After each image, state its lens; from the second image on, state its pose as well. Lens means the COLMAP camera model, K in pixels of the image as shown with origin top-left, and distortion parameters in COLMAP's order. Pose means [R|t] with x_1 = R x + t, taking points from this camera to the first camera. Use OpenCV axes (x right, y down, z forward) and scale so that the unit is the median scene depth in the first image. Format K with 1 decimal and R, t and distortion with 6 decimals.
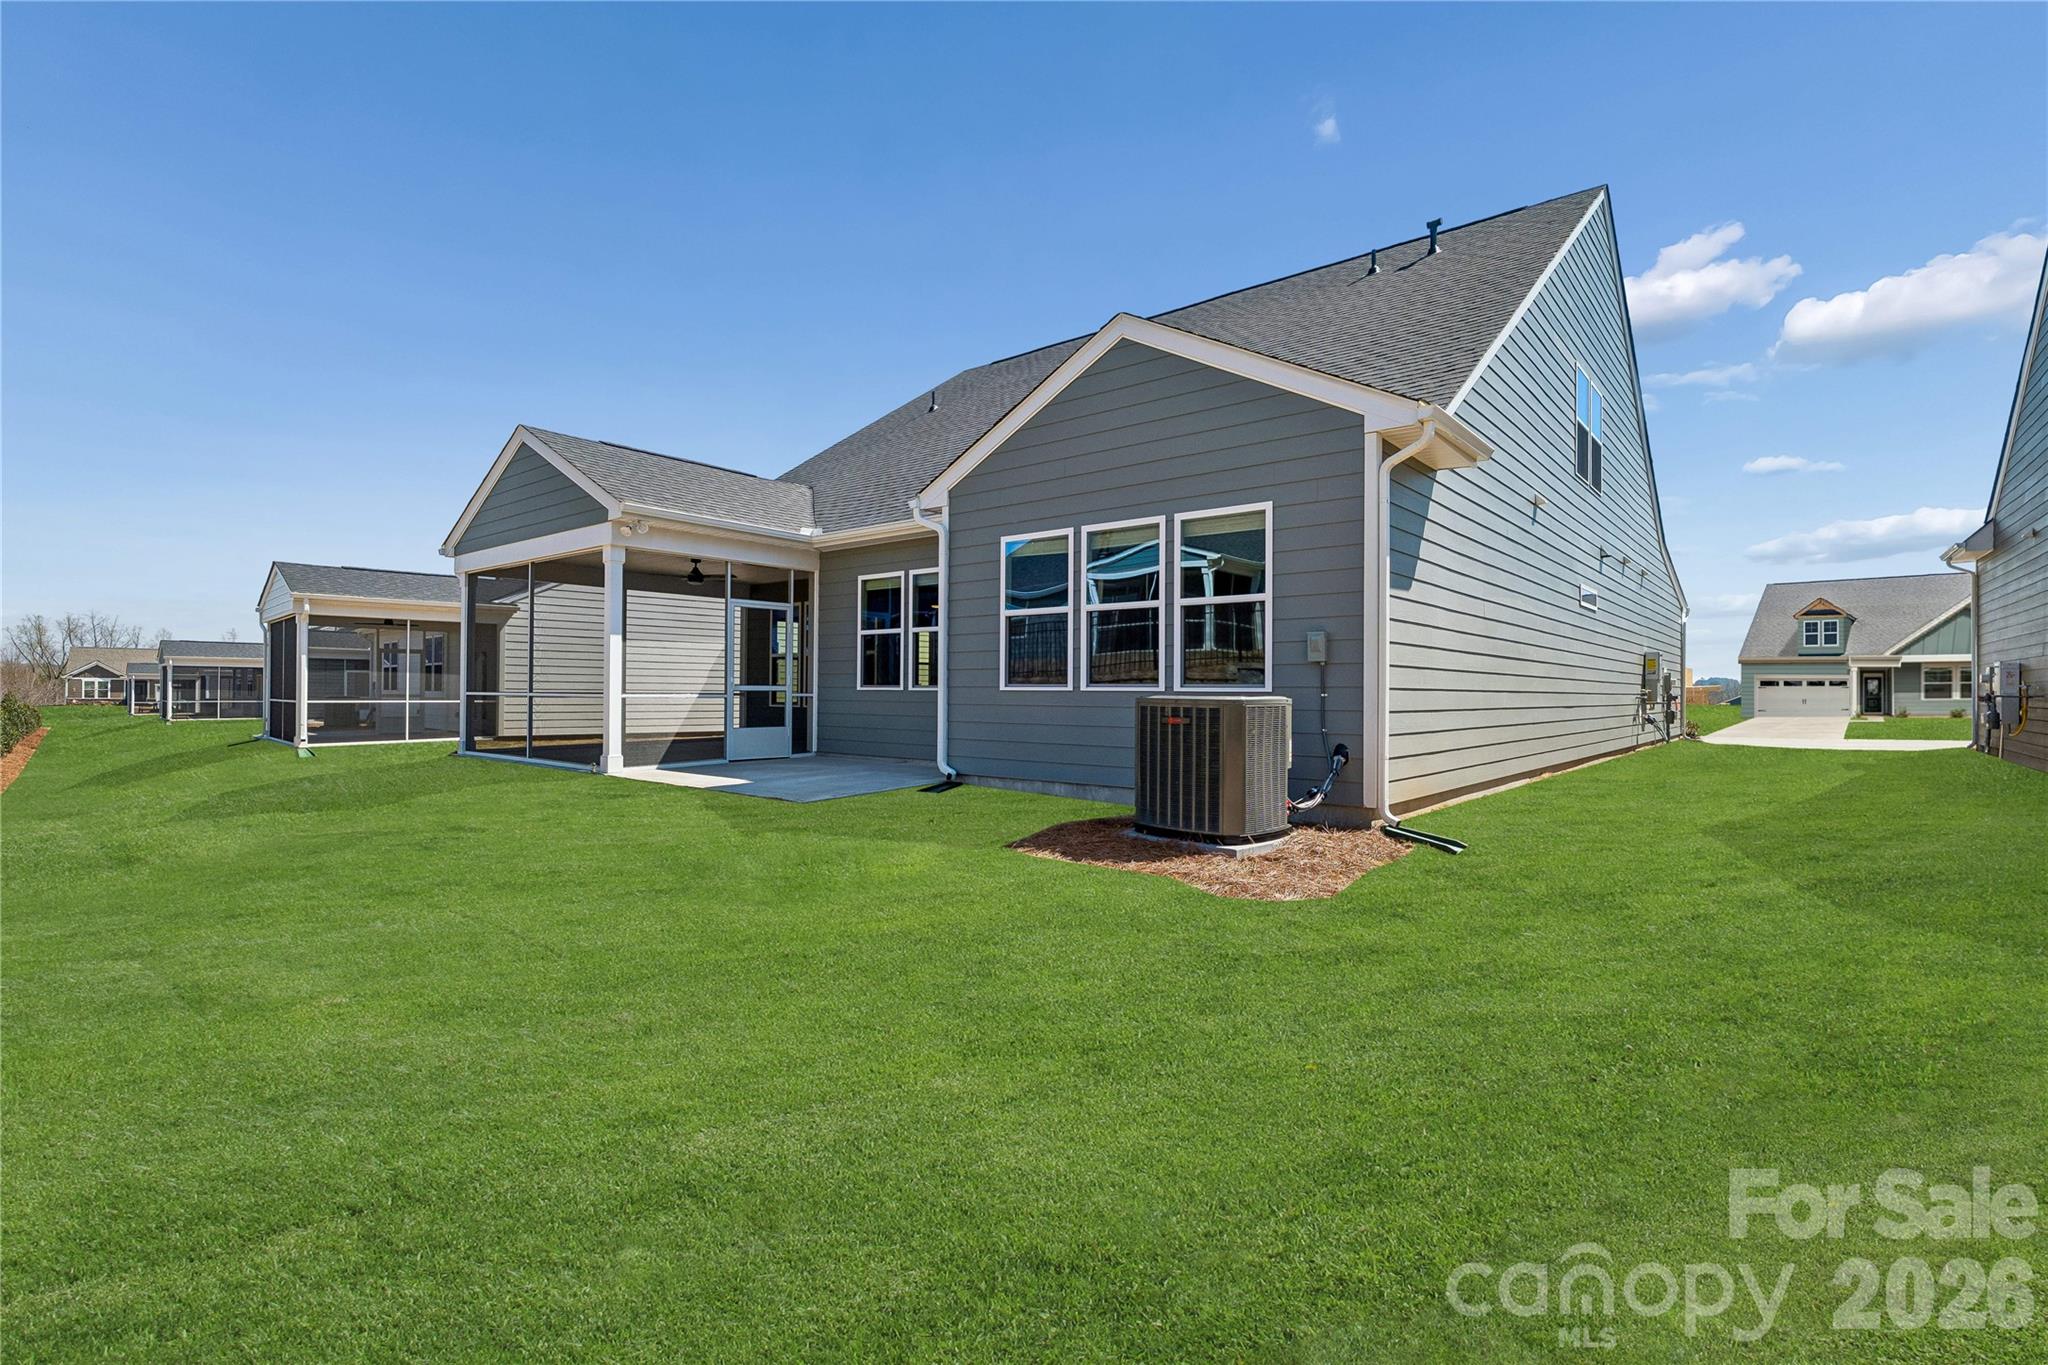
lens RADIAL K [[958.1, 0, 1028.6], [0, 958.1, 688.5], [0, 0, 1]] dist [0.000254, 0.000252]
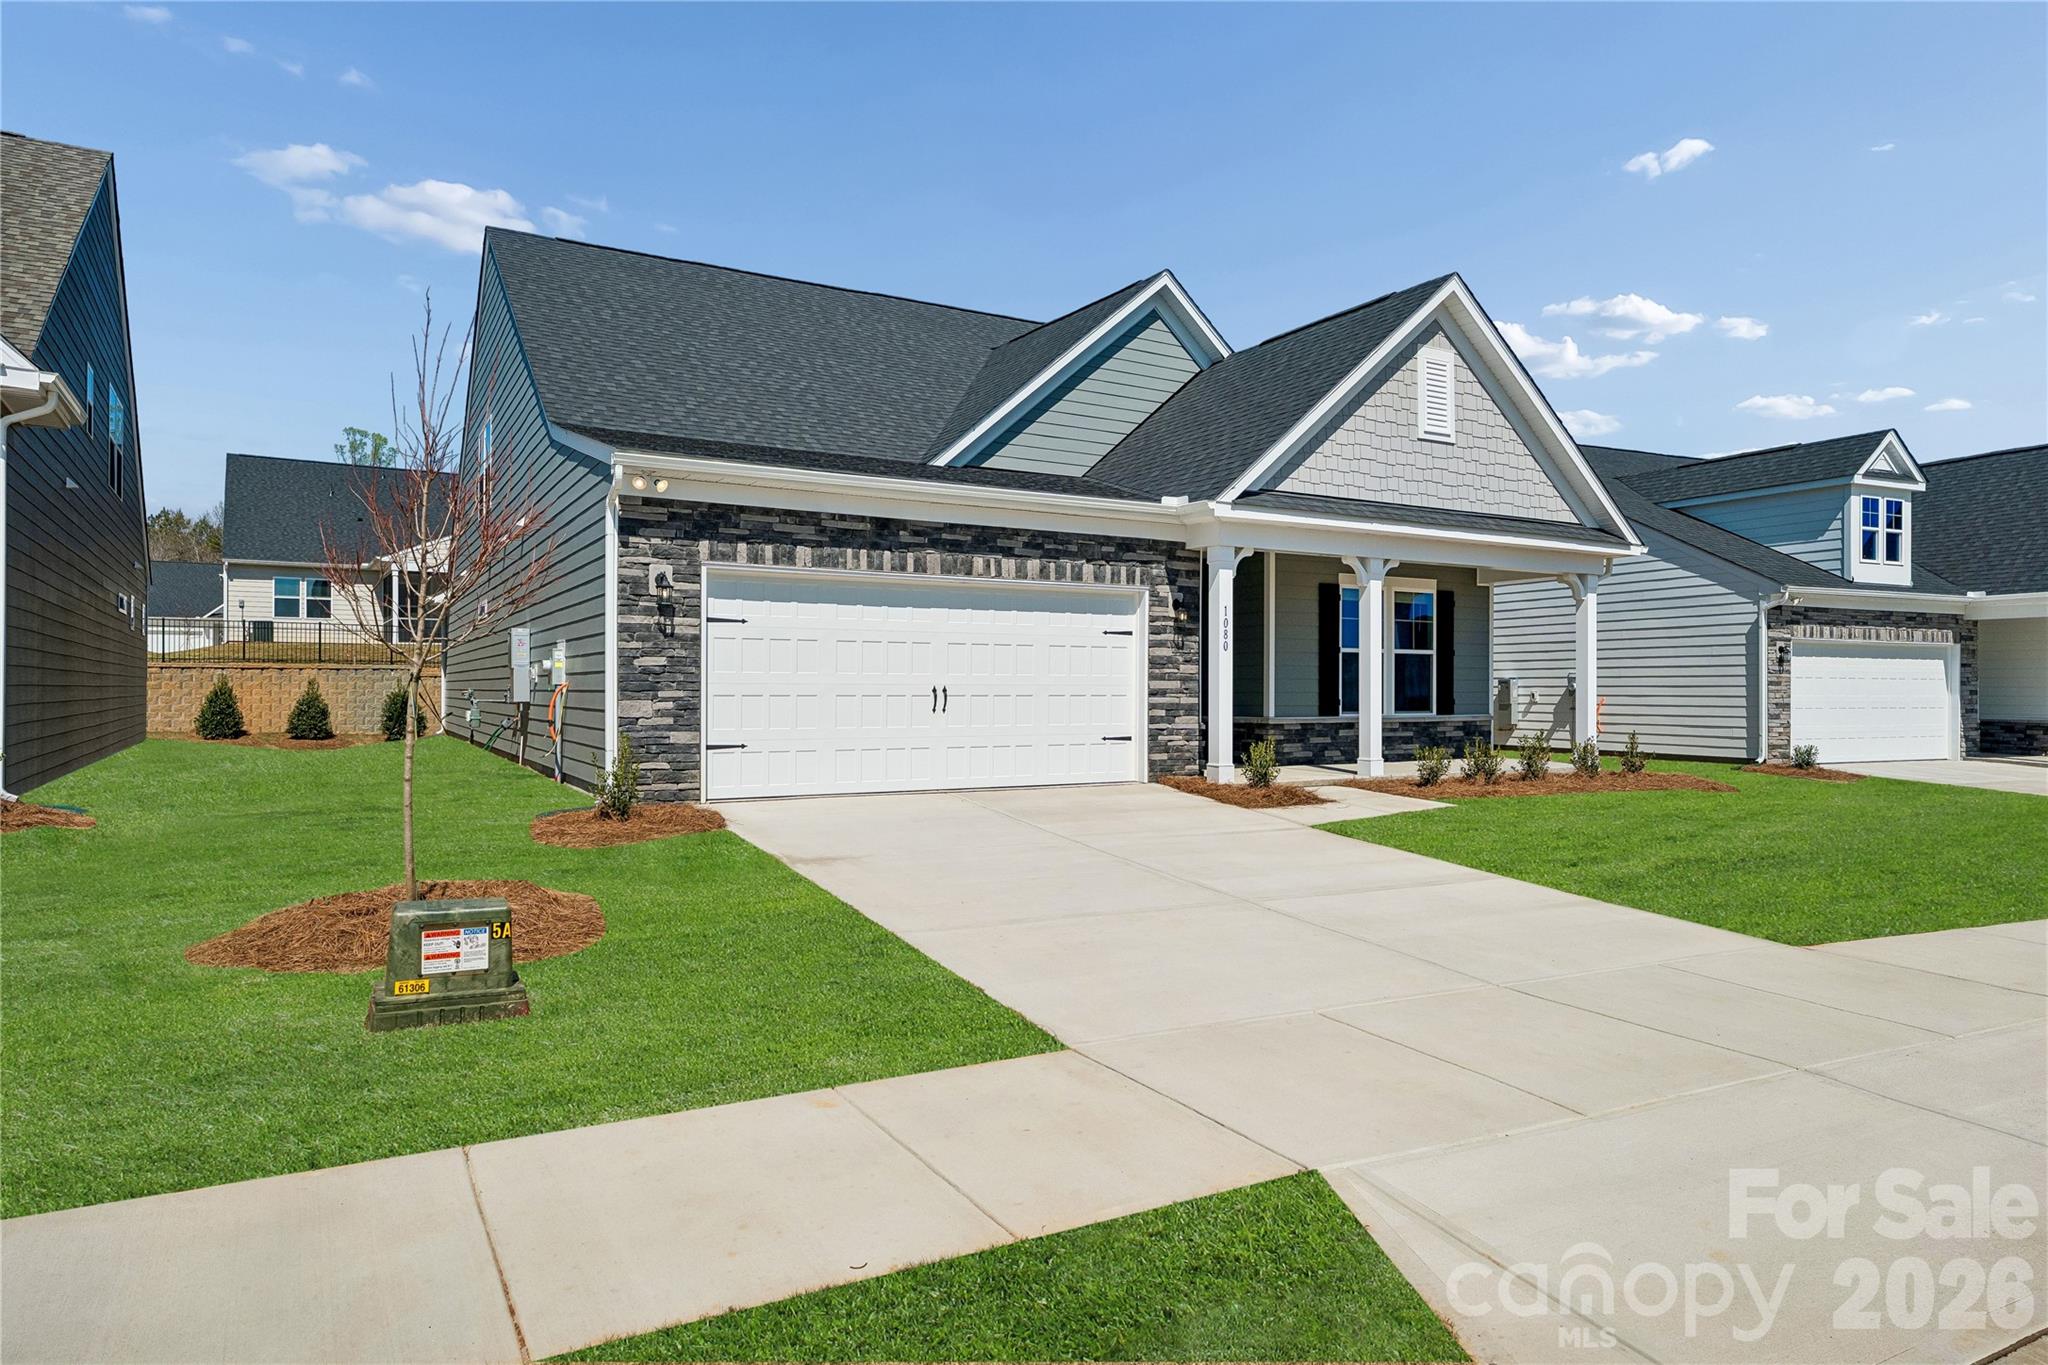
lens RADIAL K [[1221.9, 0, 1024.0], [0, 1221.9, 682.5], [0, 0, 1]] dist [0.004906, 0.000538]
pose [[0.987399, -0.002312, 0.158234, -0.108847], [0.000786, 0.999953, 0.009706, 0.002098], [-0.158249, -0.009459, 0.987354, -0.323748]]
